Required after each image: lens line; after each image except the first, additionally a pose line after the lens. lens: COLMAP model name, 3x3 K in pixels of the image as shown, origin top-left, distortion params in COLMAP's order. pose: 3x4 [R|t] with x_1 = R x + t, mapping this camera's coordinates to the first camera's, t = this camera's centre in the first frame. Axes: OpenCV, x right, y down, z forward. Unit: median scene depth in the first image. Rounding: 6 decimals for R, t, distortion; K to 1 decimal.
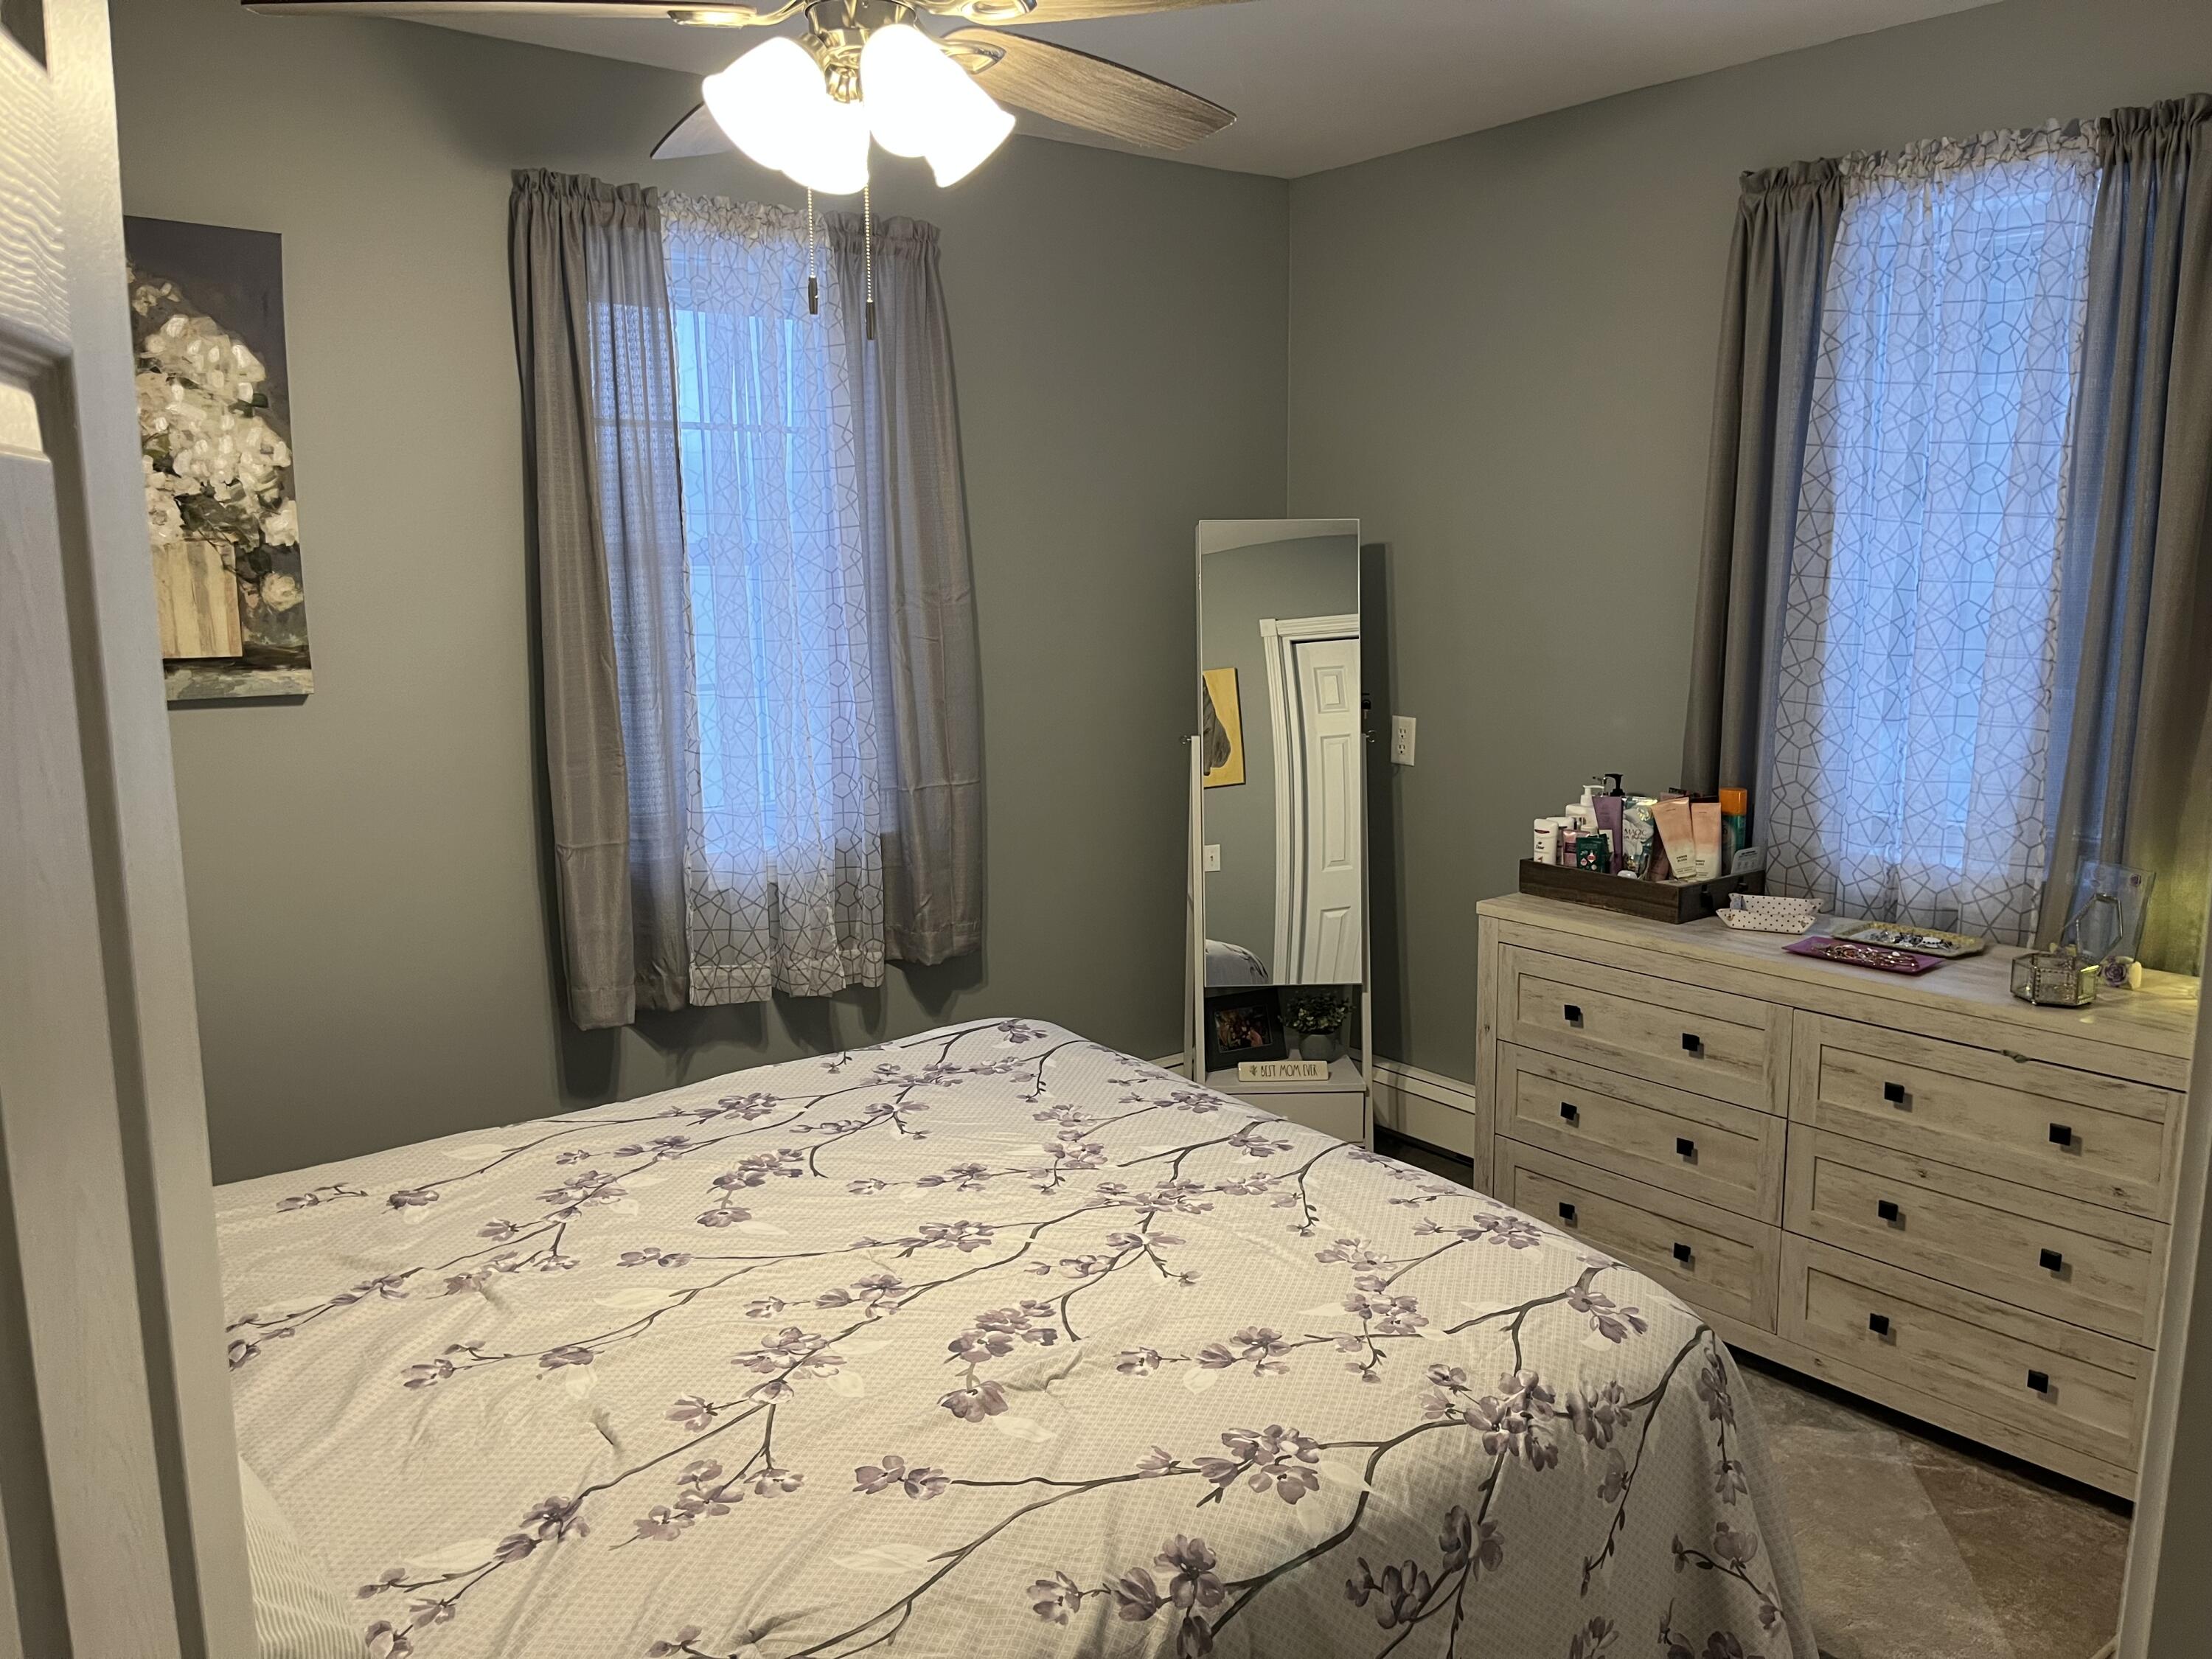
lens RADIAL K [[1666.9, 0, 1086.3], [0, 1666.9, 844.0], [0, 0, 1]] dist [0.066571, -0.097012]
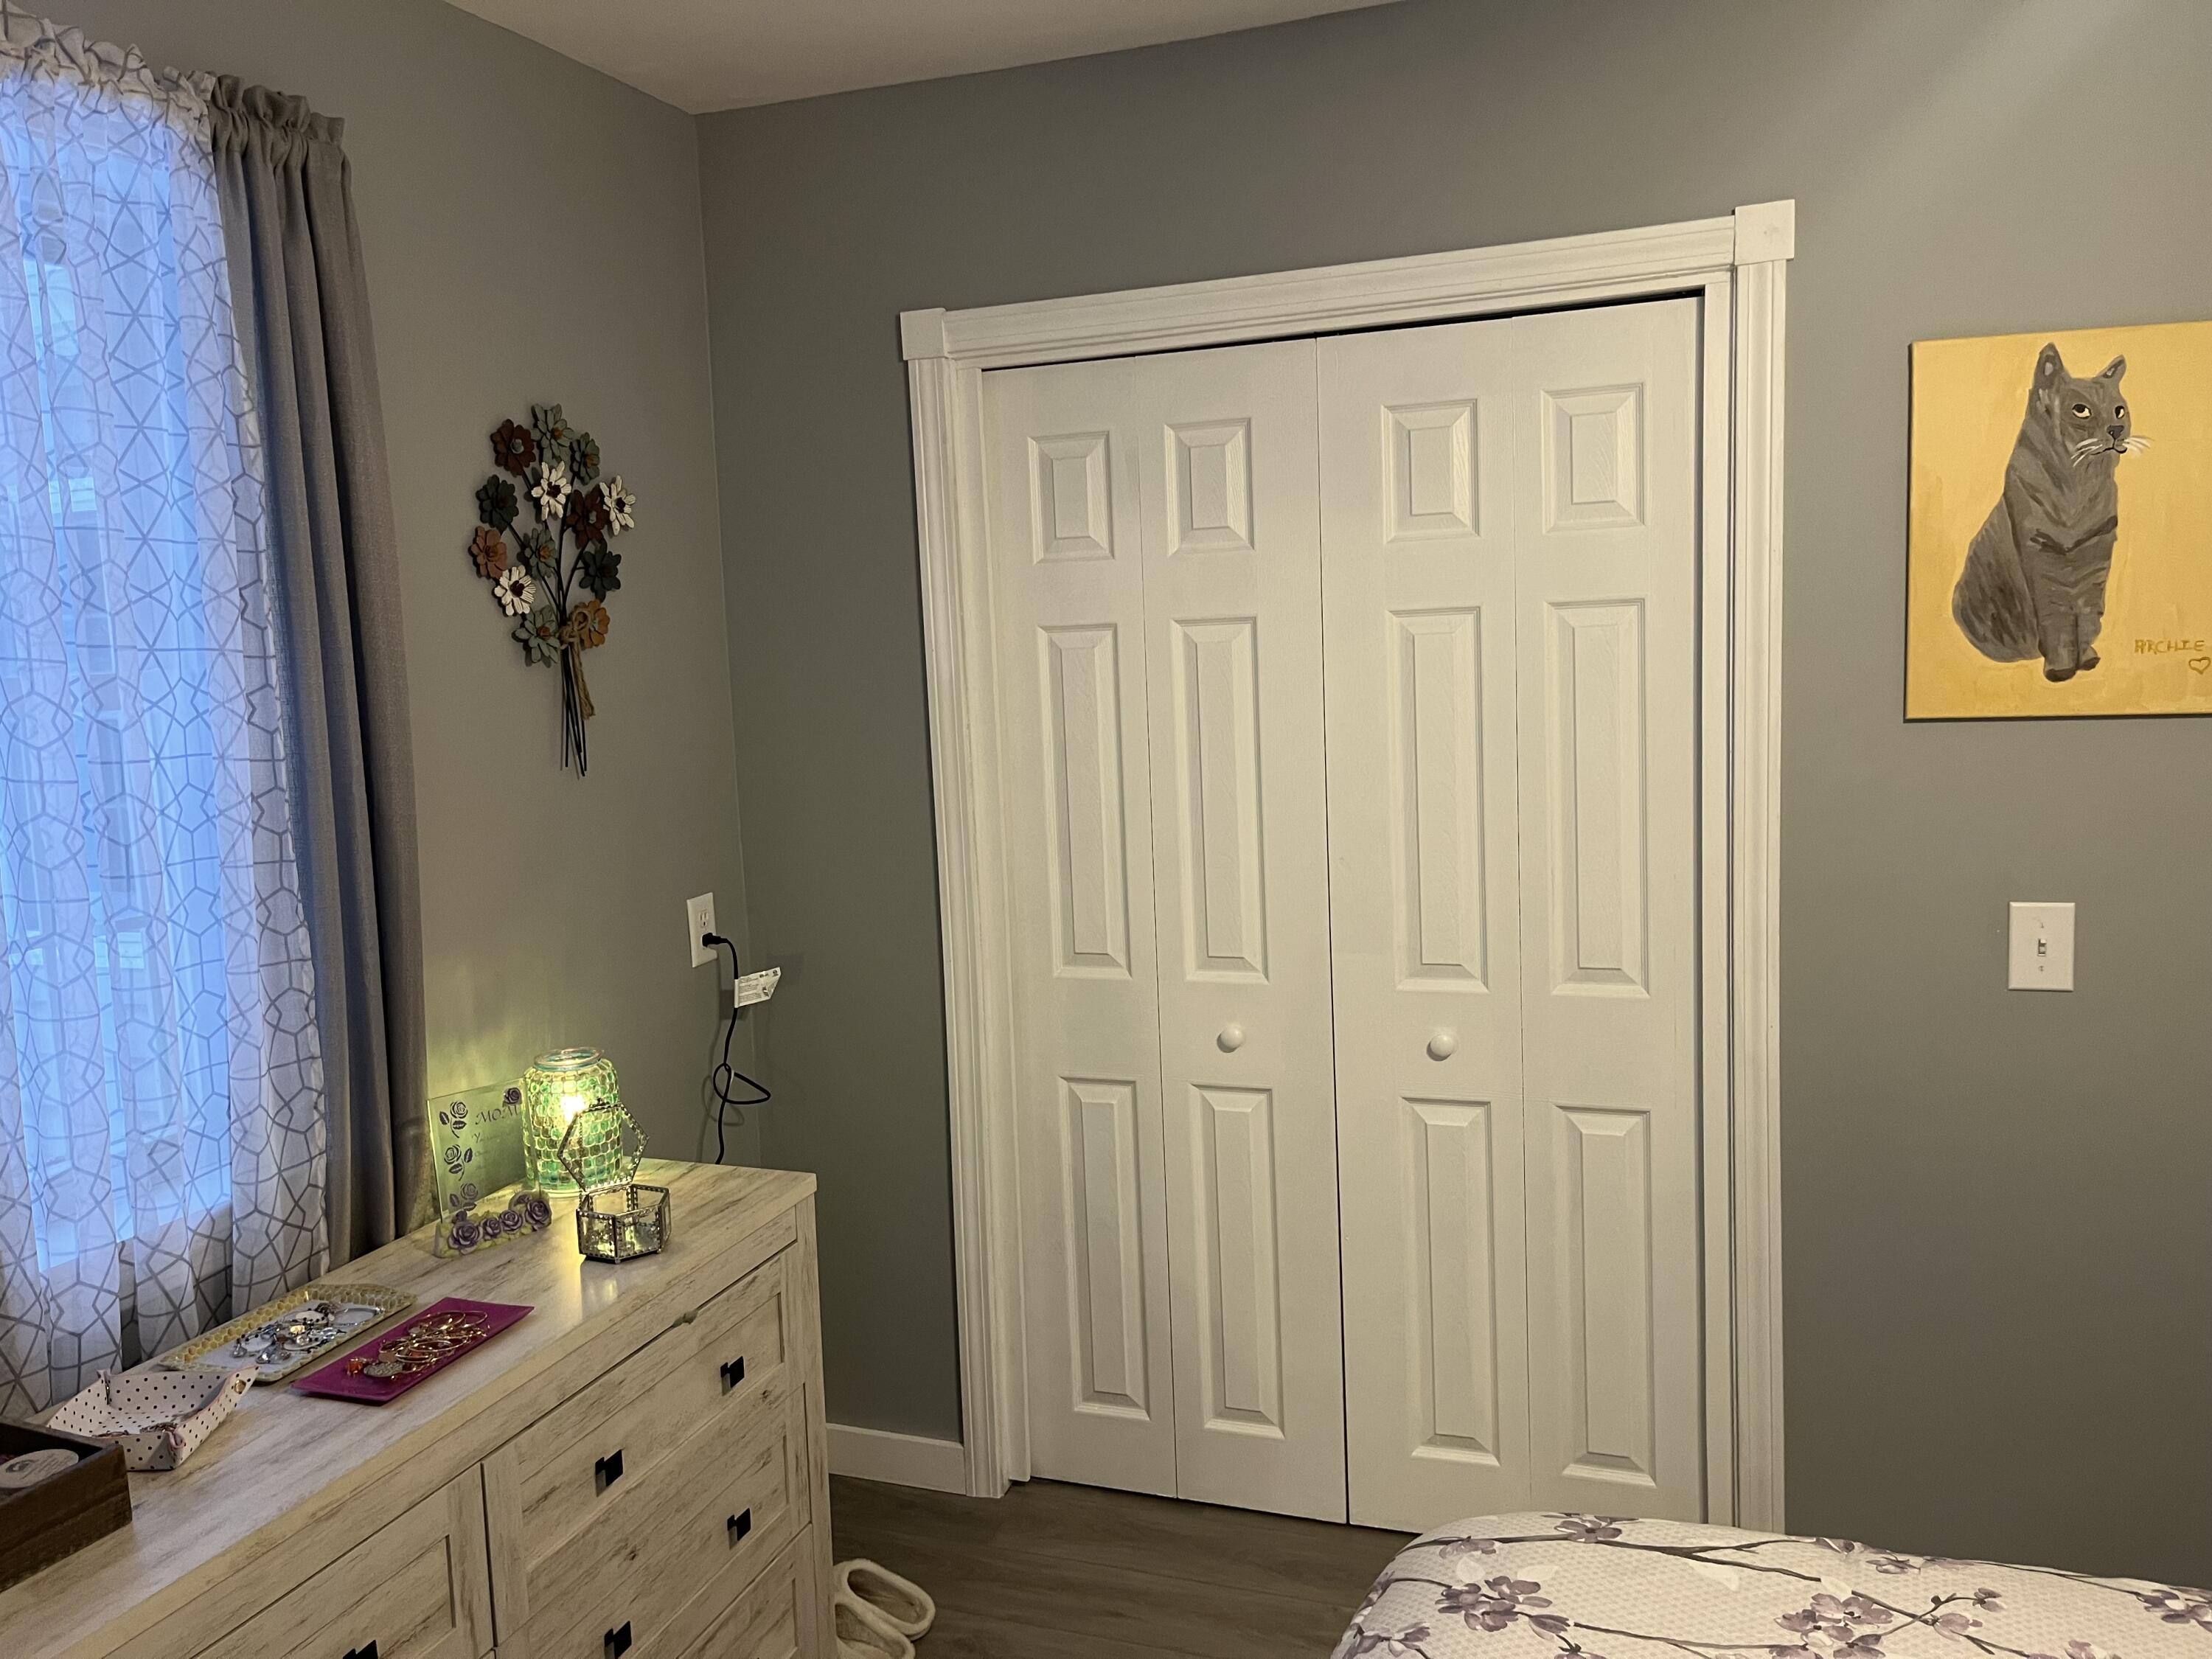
lens RADIAL K [[1666.9, 0, 1086.3], [0, 1666.9, 844.0], [0, 0, 1]] dist [0.066571, -0.097012]
pose [[-0.512006, -0.064557, 0.856553, -0.194297], [0.209346, 0.957726, 0.197320, -0.196317], [-0.833081, 0.280345, -0.476847, 1.130990]]
